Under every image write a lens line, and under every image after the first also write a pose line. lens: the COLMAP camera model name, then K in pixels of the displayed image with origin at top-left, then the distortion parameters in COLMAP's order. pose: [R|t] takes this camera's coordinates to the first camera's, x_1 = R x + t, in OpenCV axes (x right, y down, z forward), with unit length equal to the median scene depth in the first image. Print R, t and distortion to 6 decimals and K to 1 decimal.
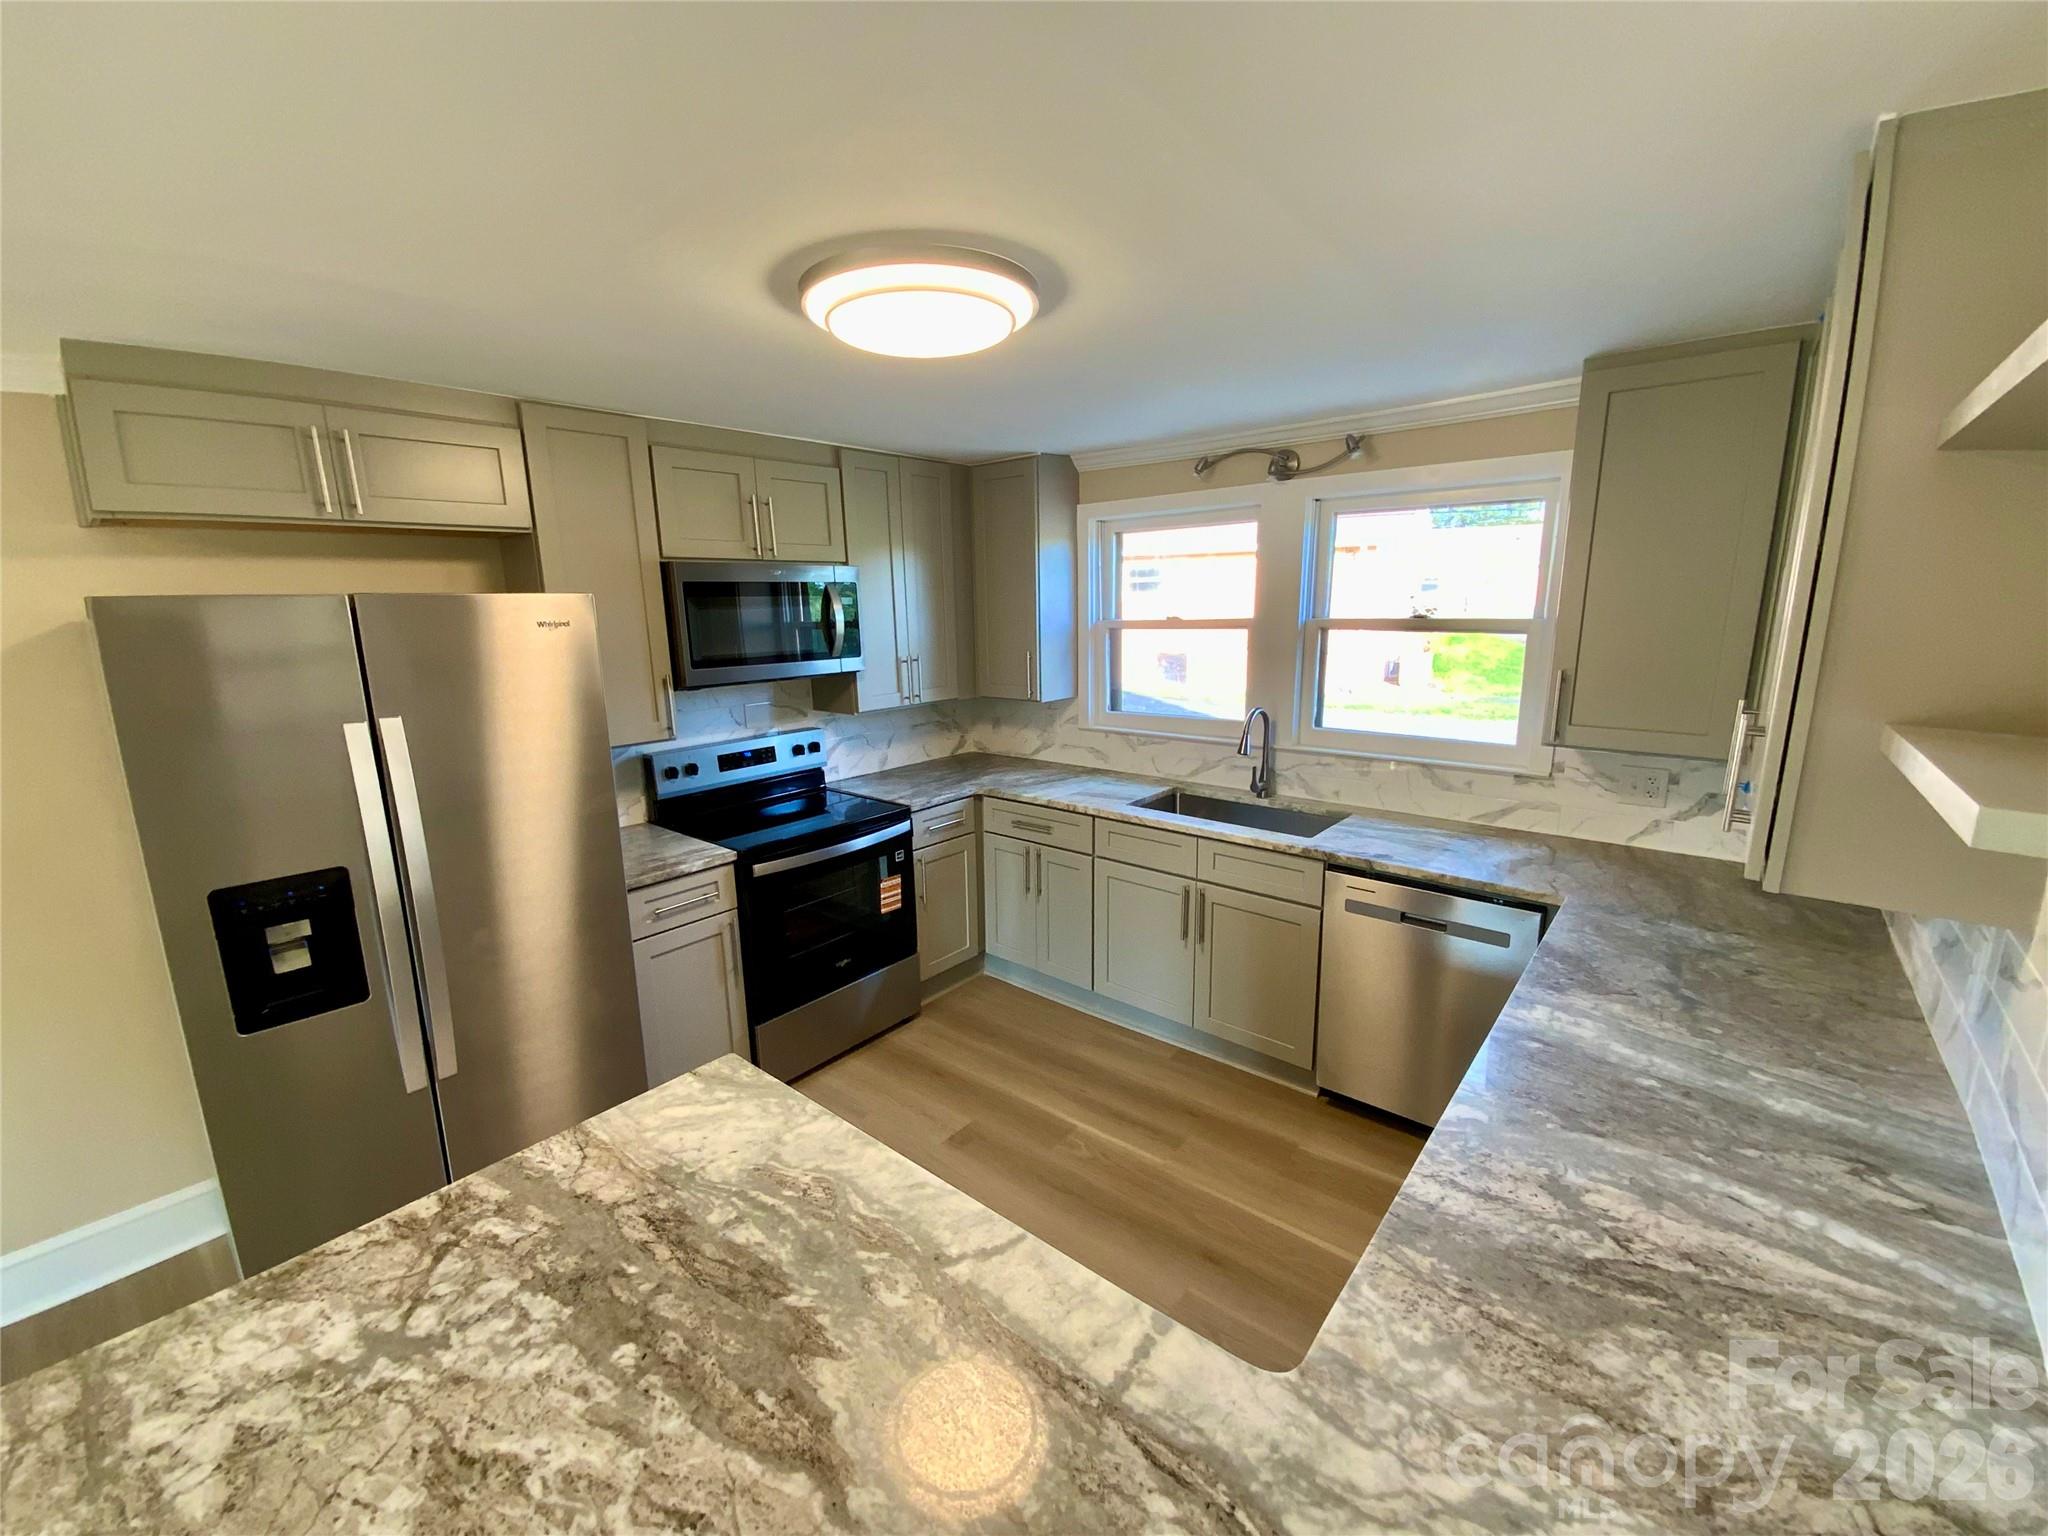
lens RADIAL K [[840.8, 0, 1010.6], [0, 840.8, 769.0], [0, 0, 1]] dist [0.002894, -0.004141]
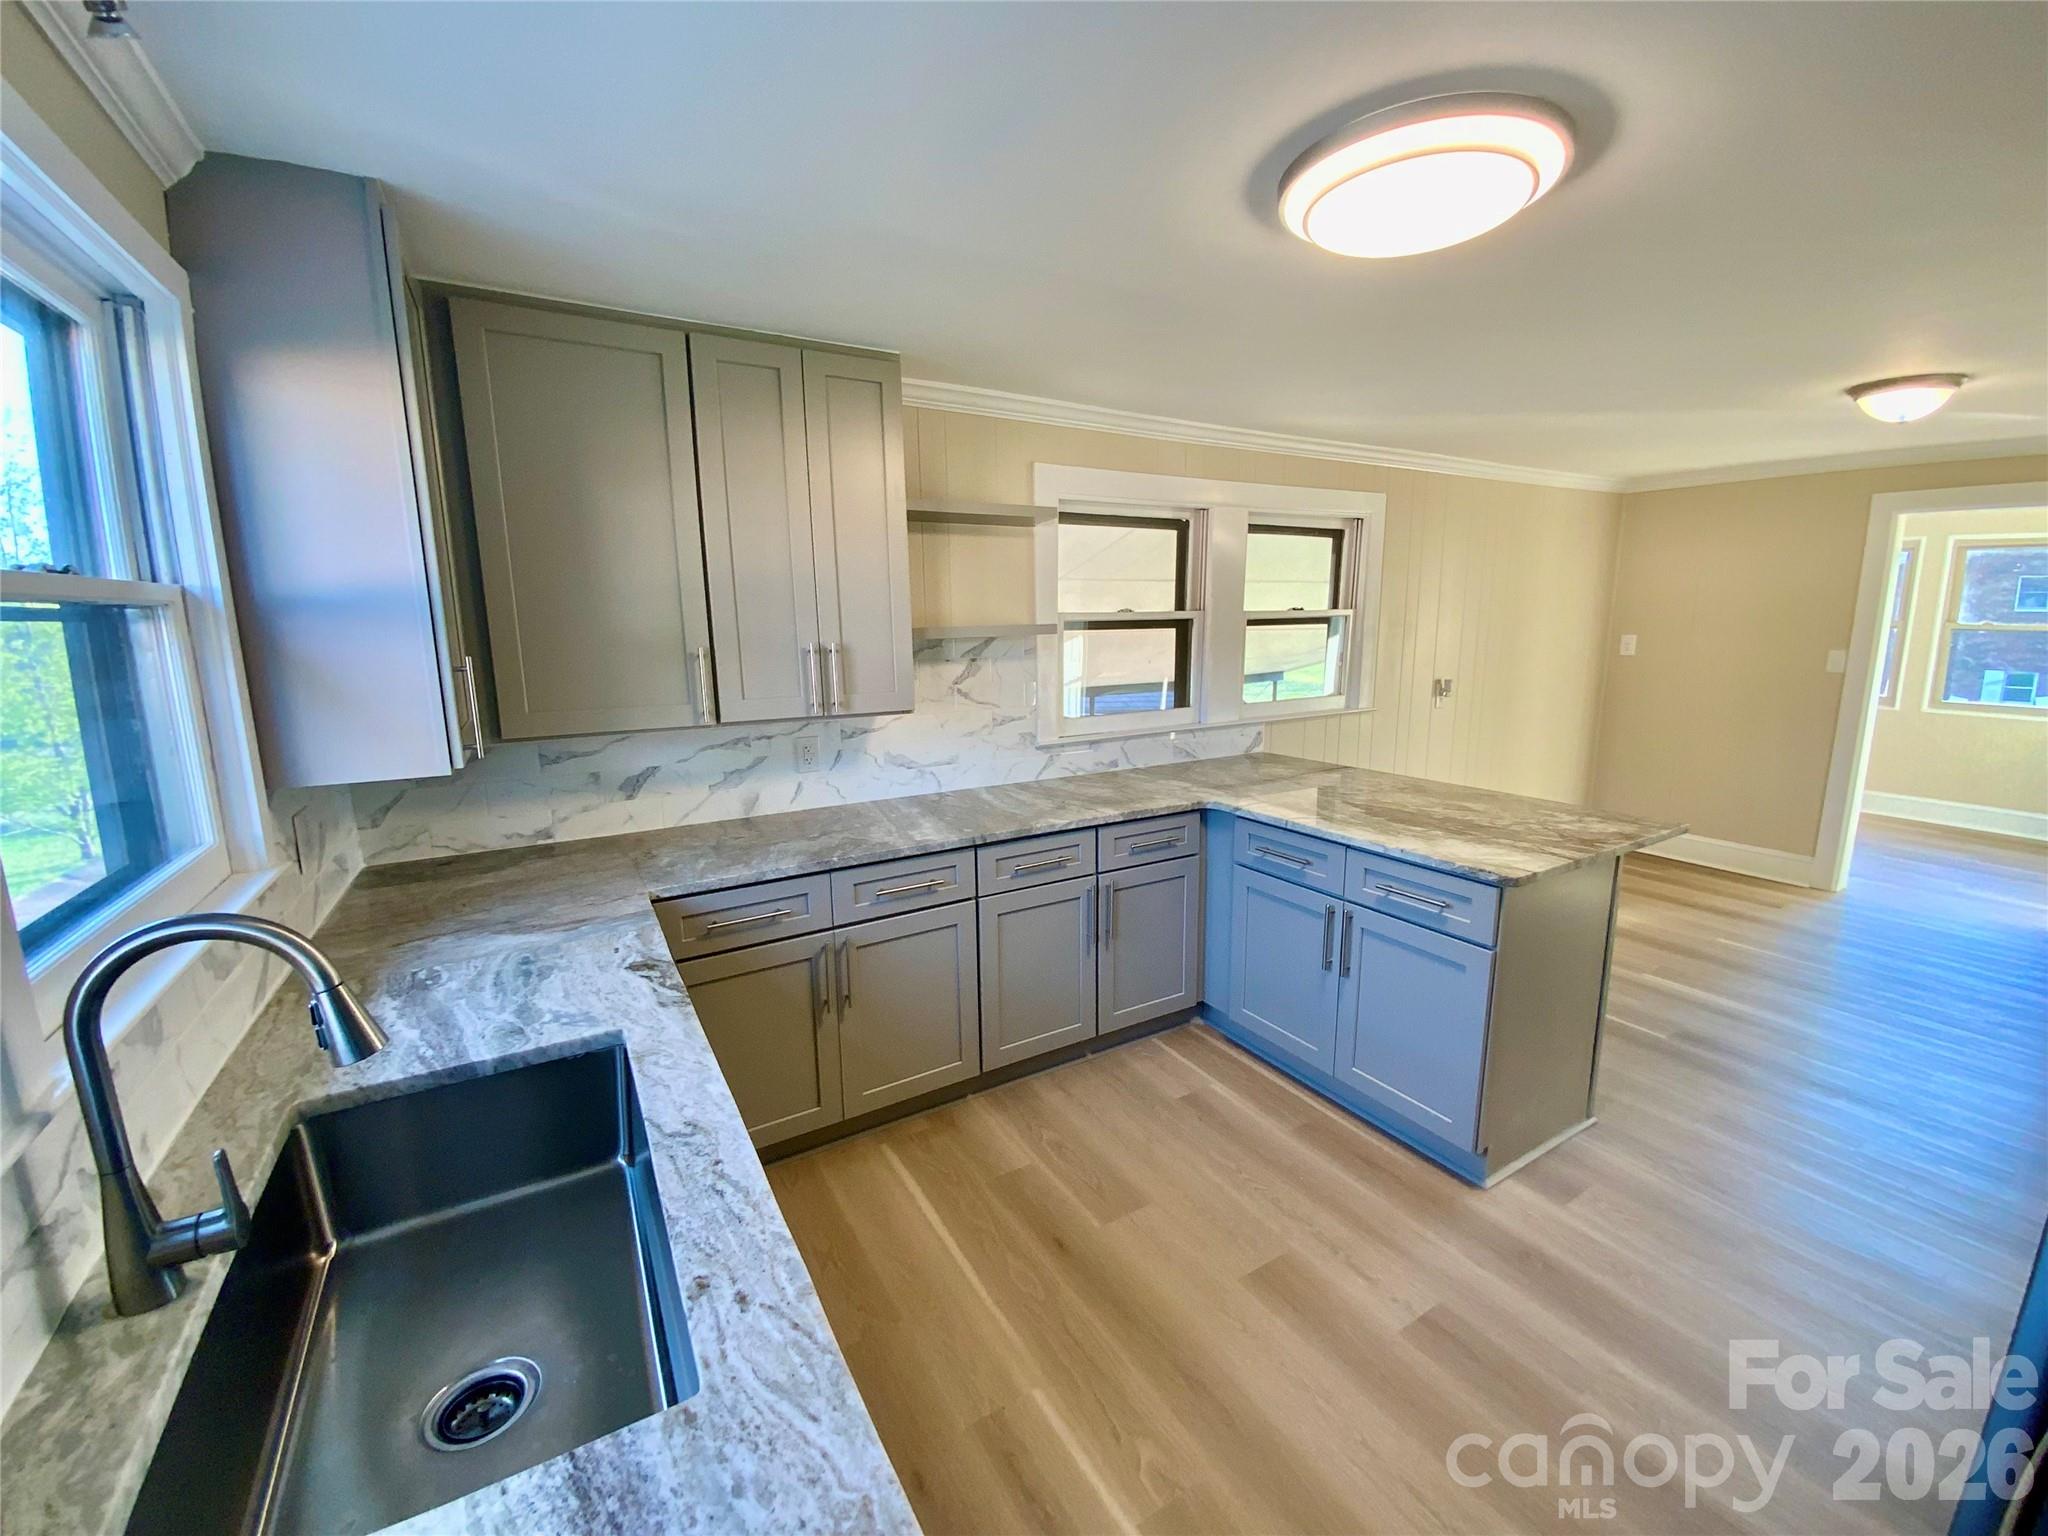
lens RADIAL K [[840.8, 0, 1022.0], [0, 840.8, 765.0], [0, 0, 1]] dist [0.002894, -0.004141]
pose [[-0.947599, -0.023125, 0.318623, -0.011215], [0.095661, 0.931070, 0.352075, -0.285671], [-0.304802, 0.364106, -0.880069, 1.822401]]
